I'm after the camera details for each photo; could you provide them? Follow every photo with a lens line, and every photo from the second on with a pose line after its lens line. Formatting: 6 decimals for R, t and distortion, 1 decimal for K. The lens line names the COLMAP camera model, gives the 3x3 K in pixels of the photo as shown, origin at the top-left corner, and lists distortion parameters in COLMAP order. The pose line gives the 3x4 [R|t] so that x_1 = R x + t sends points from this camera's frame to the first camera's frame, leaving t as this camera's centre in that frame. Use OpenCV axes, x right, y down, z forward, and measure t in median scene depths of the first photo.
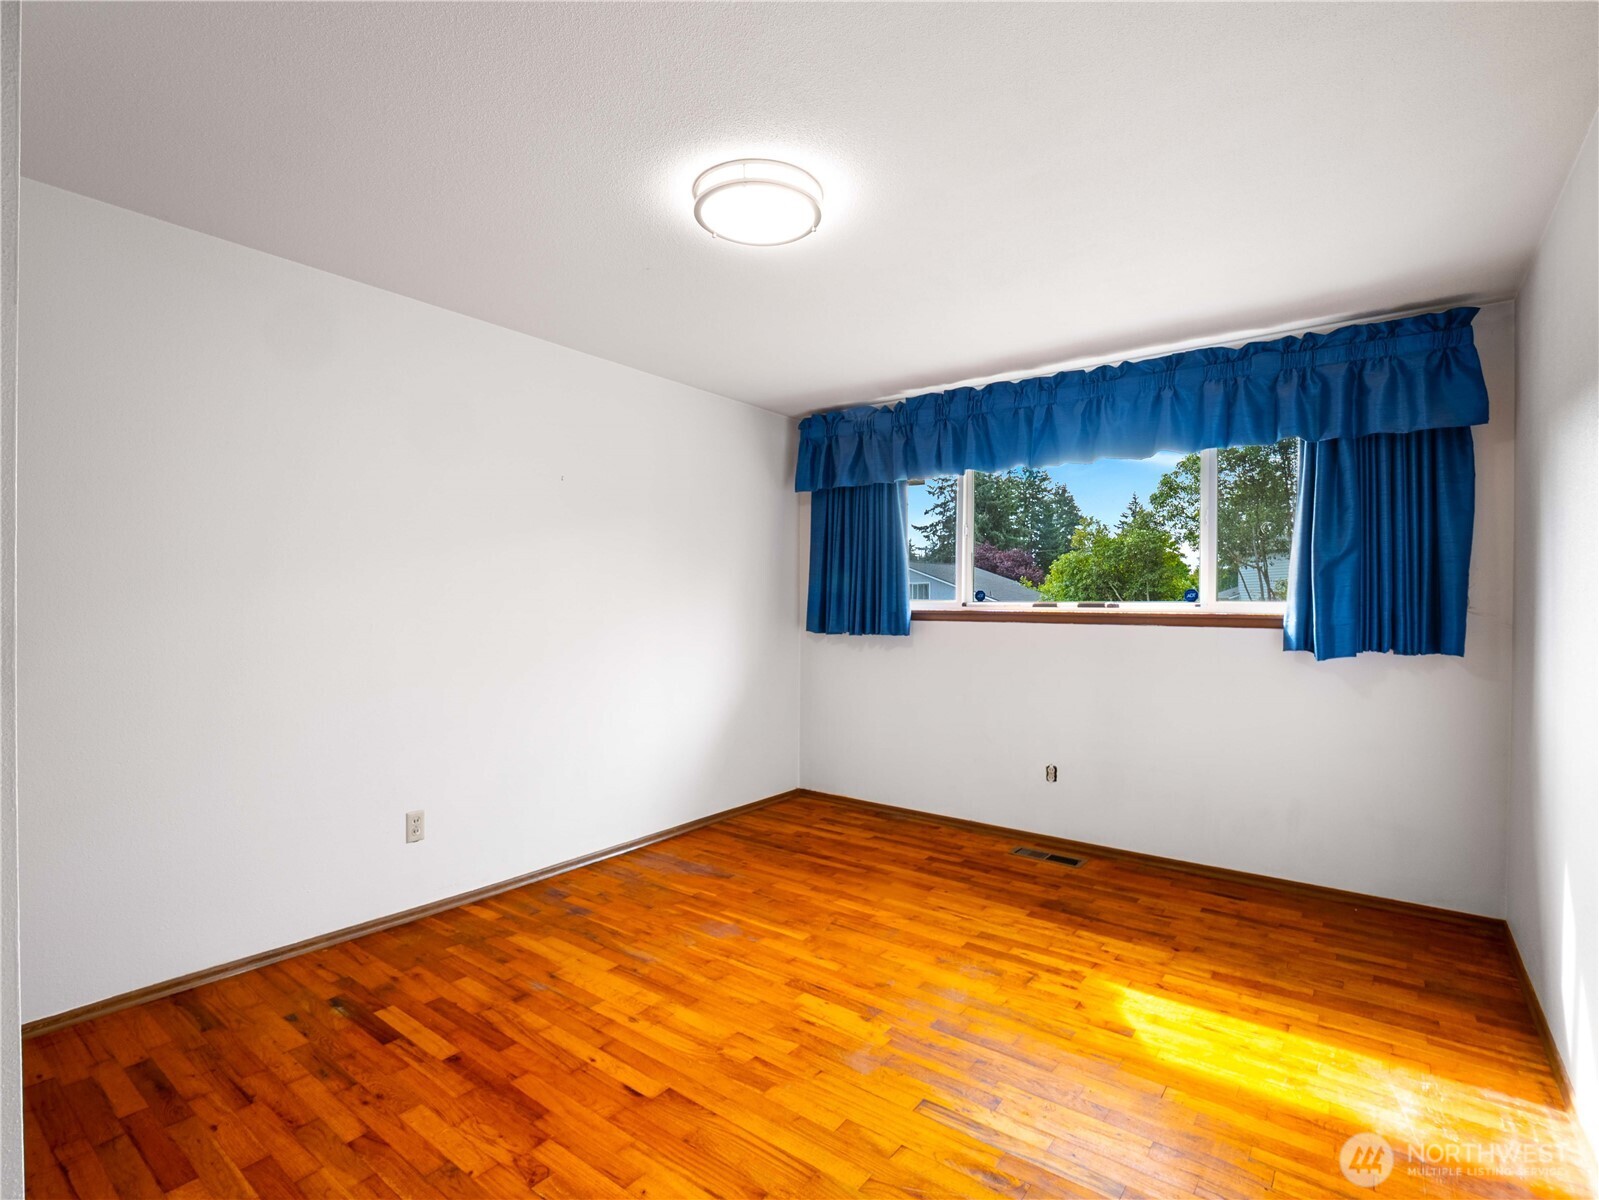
lens RADIAL K [[780.7, 0, 800.4], [0, 780.7, 606.3], [0, 0, 1]] dist [-0.017811, -0.000693]
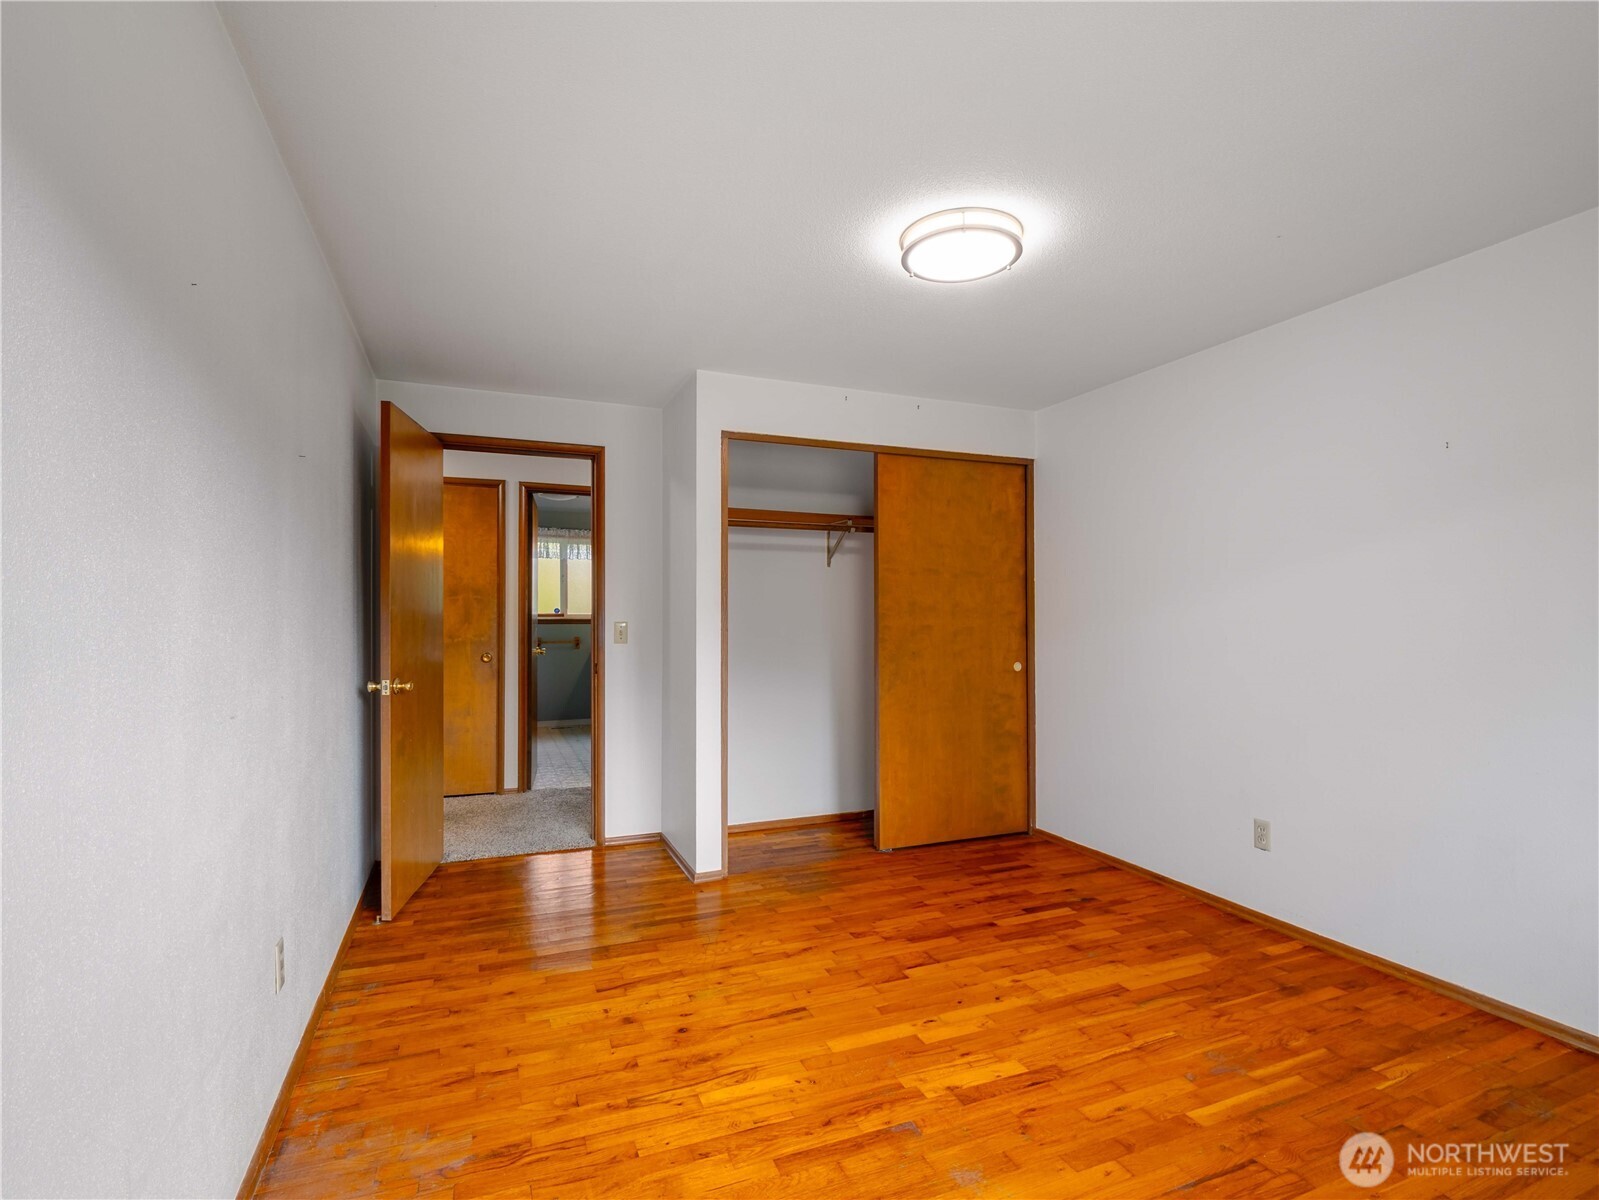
lens RADIAL K [[780.7, 0, 800.4], [0, 780.7, 606.3], [0, 0, 1]] dist [-0.017811, -0.000693]
pose [[-0.502445, -0.015934, -0.864462, 0.885701], [-0.007412, 0.999873, -0.014122, -0.005438], [0.864578, -0.000688, -0.502499, 1.212223]]
